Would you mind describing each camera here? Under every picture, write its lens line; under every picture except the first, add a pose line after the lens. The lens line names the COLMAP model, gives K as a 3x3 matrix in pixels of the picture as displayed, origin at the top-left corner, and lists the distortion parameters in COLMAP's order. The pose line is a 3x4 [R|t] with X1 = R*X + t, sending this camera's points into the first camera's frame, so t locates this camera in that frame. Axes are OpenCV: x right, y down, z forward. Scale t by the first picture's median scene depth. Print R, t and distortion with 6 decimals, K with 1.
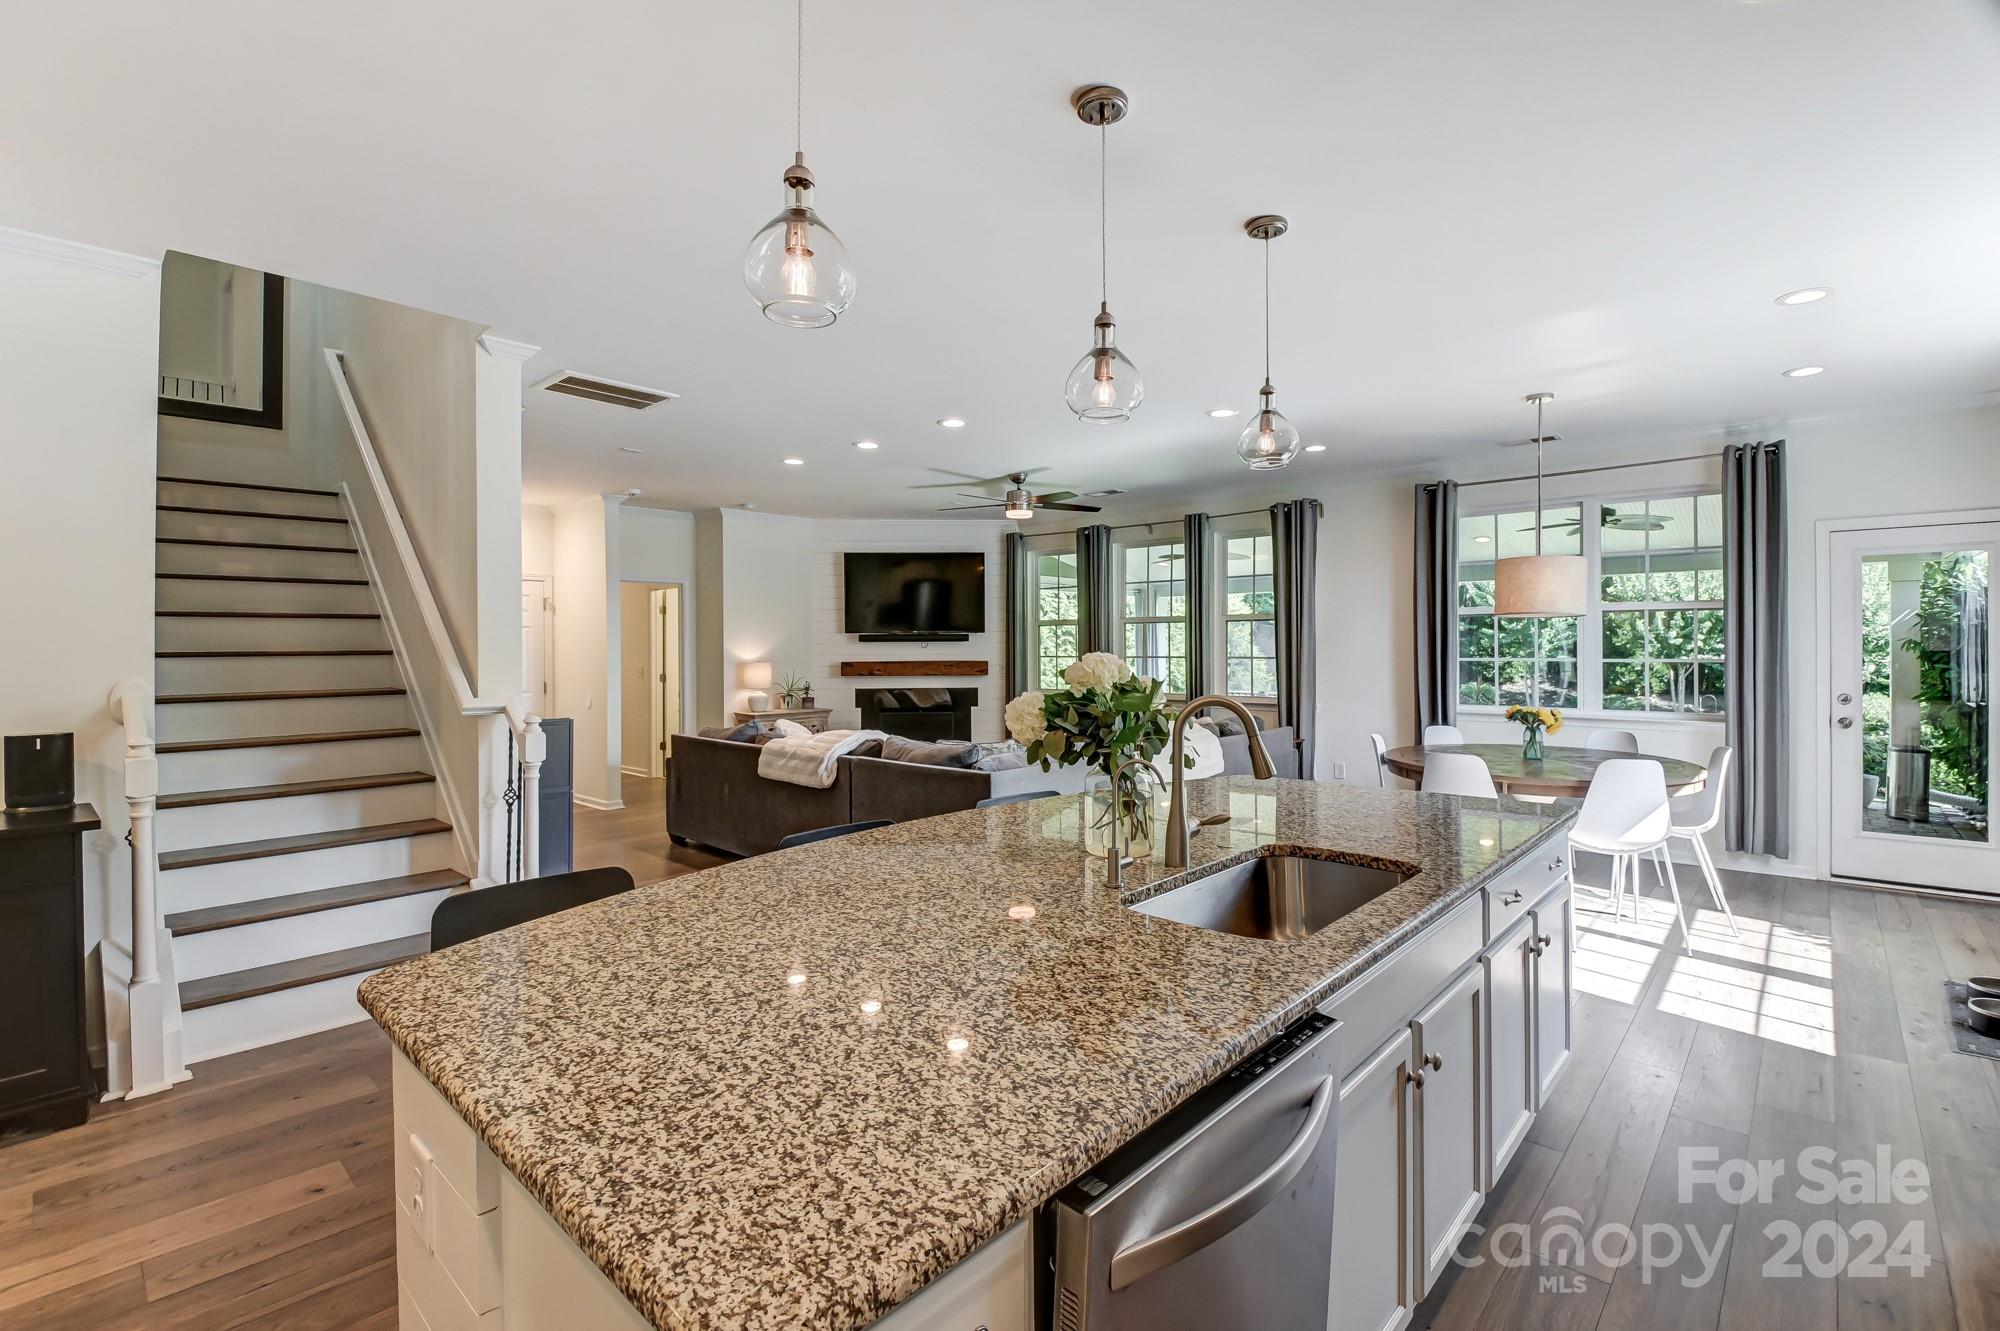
lens RADIAL K [[886.4, 0, 1013.0], [0, 886.4, 647.5], [0, 0, 1]] dist [0.005800, -0.008300]
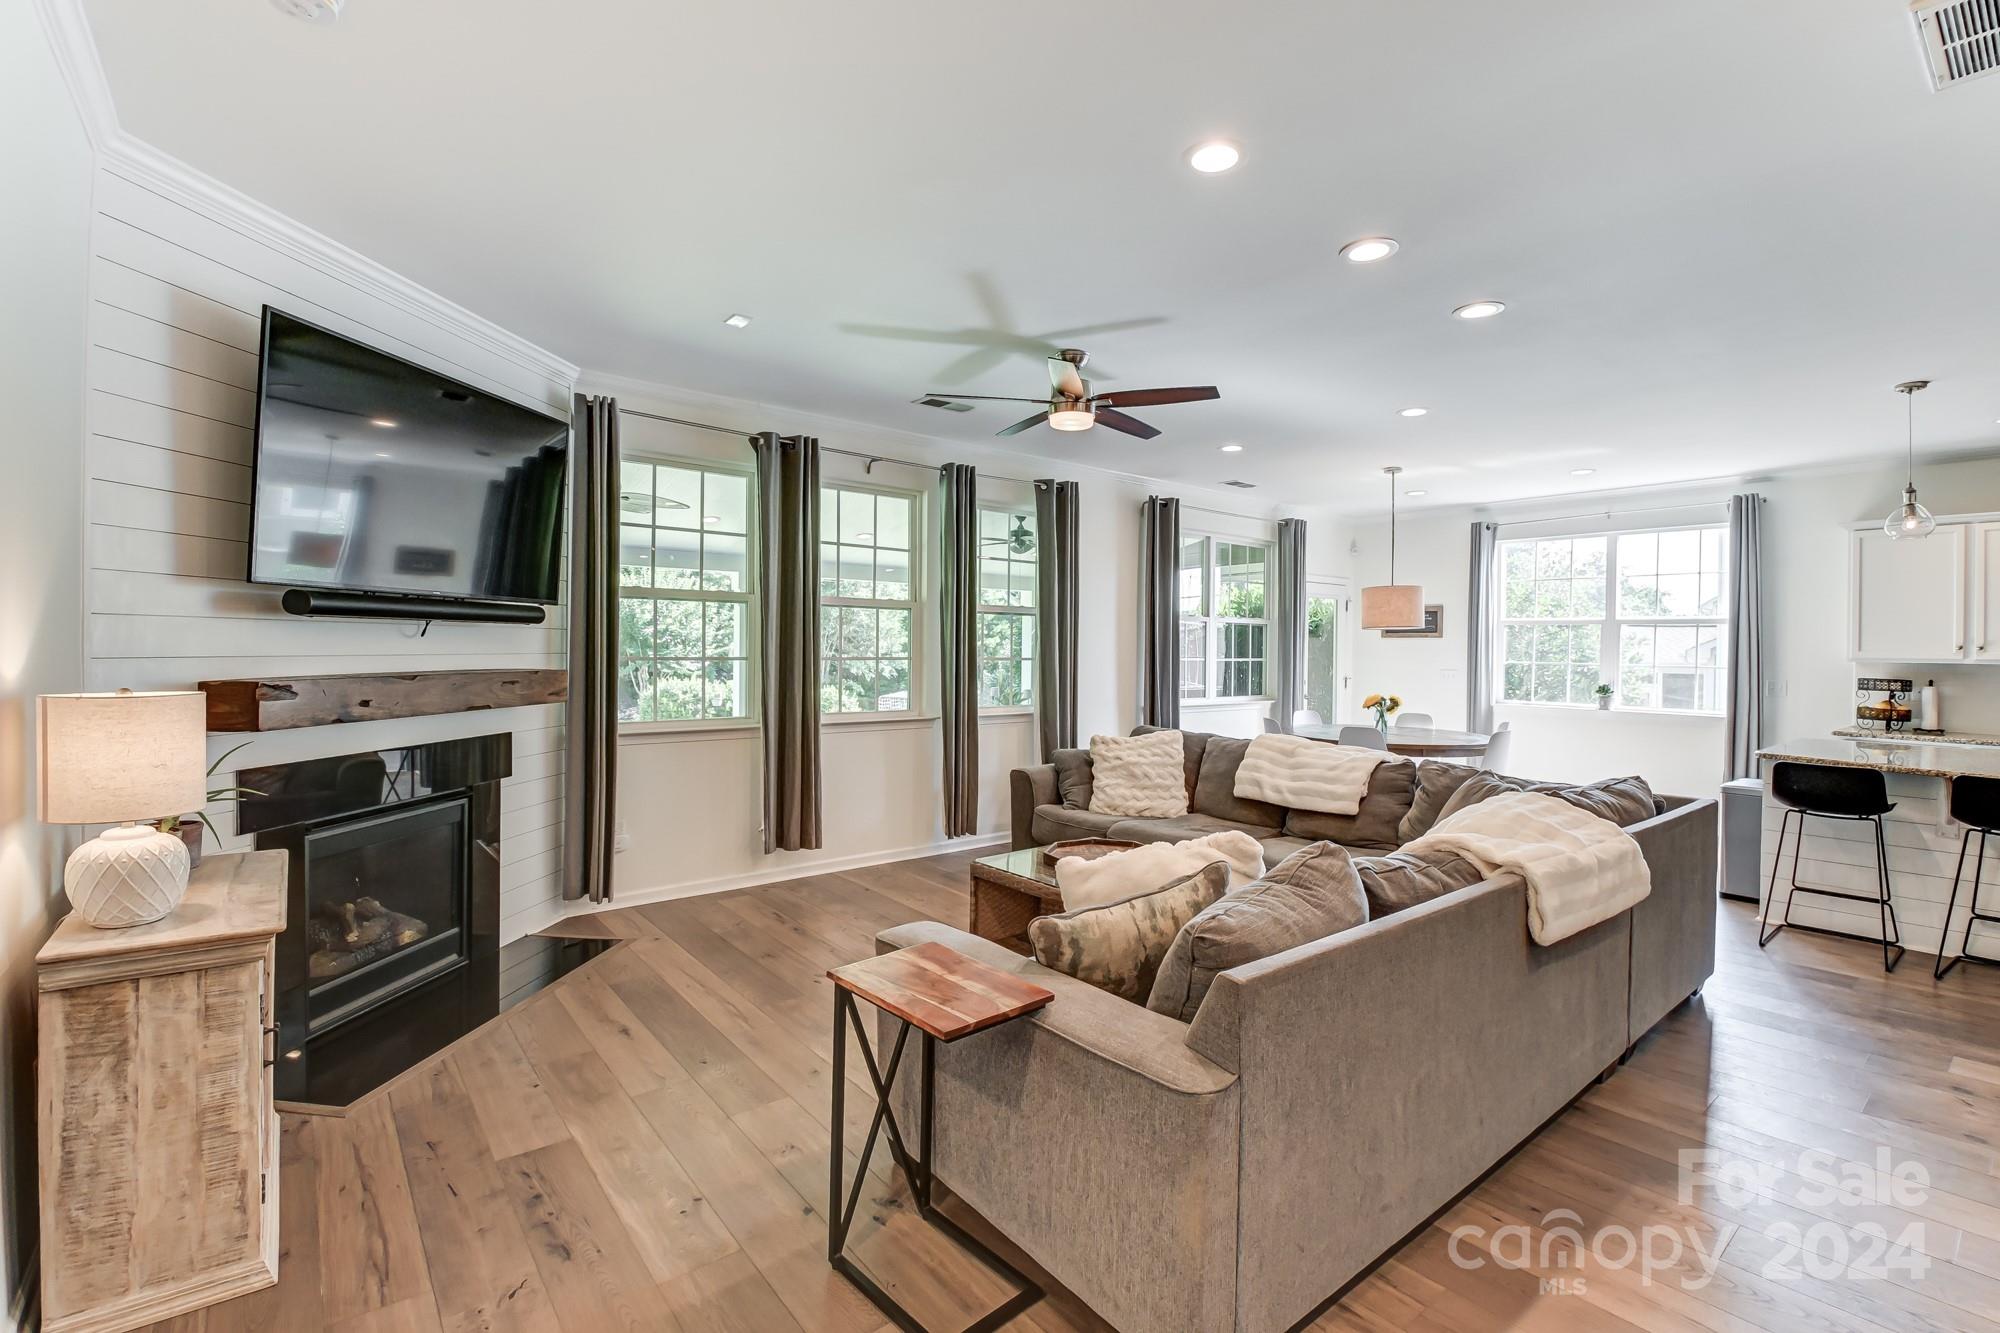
lens RADIAL K [[886.4, 0, 977.0], [0, 886.4, 651.8], [0, 0, 1]] dist [0.005800, -0.008300]
pose [[0.153560, 0.000506, 0.988139, -0.452339], [-0.011225, 0.999936, 0.001232, 0.003223], [-0.988076, -0.011281, 0.153556, 0.747184]]
